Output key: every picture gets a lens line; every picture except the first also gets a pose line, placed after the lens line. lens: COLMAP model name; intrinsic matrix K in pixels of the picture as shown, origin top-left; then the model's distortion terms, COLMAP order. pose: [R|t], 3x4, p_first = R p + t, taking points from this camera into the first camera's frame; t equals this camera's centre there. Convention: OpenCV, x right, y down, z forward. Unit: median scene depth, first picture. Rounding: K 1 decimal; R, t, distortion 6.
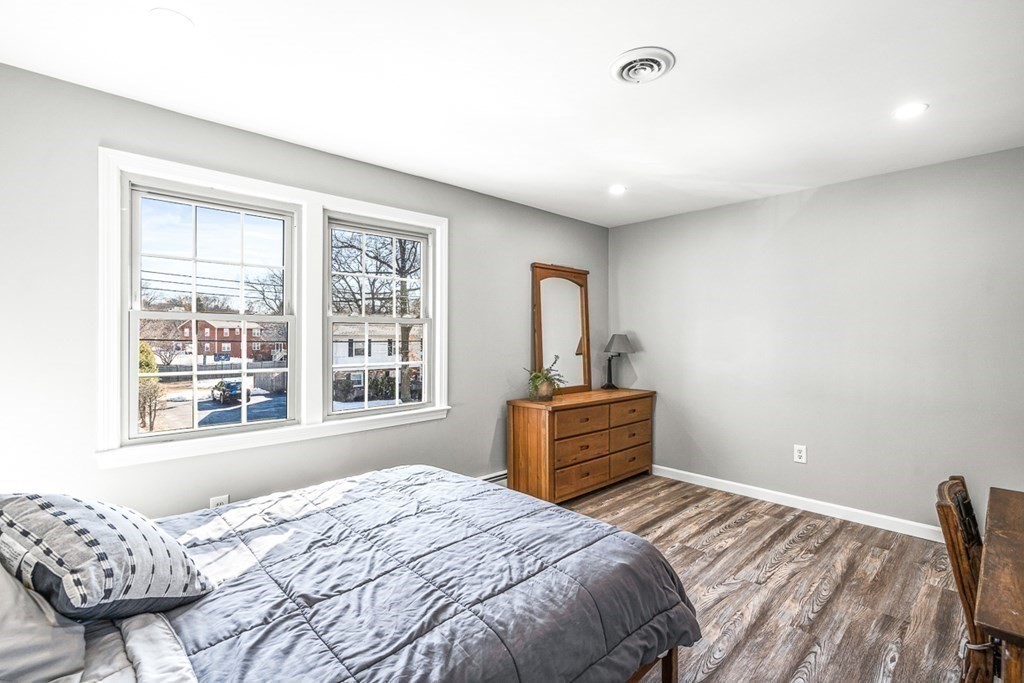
lens RADIAL K [[467.3, 0, 514.6], [0, 467.3, 341.8], [0, 0, 1]] dist [-0.015136, 0.000759]
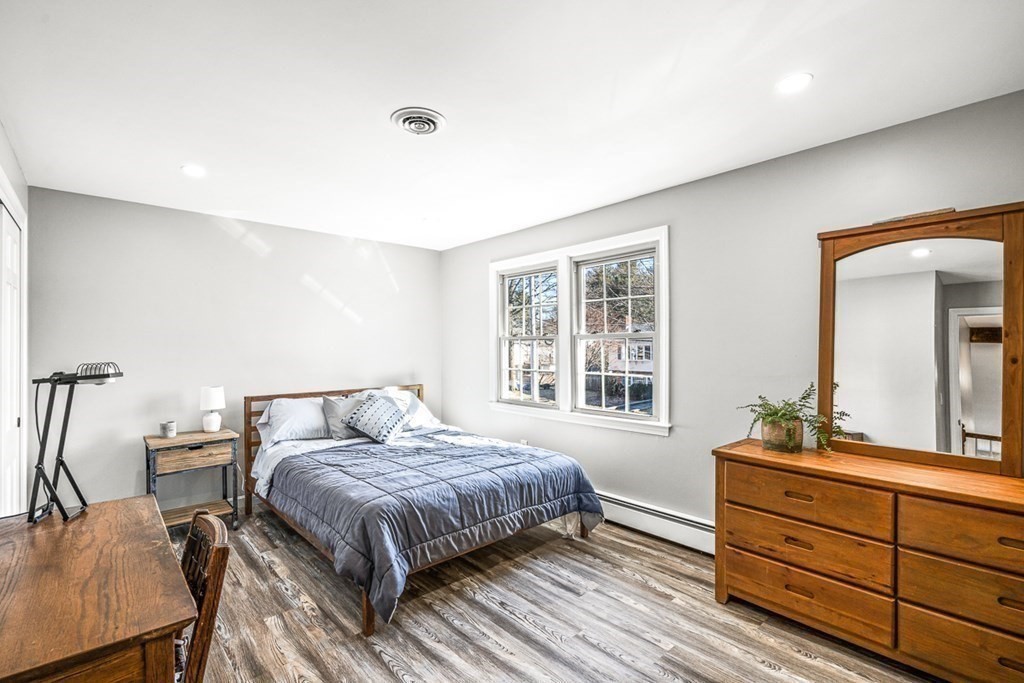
lens RADIAL K [[467.3, 0, 515.0], [0, 467.3, 342.5], [0, 0, 1]] dist [-0.015136, 0.000759]
pose [[-0.034226, -0.011522, -0.999348, 0.854659], [-0.013432, 0.999849, -0.011068, -0.012363], [0.999324, 0.013044, -0.034375, 0.770352]]
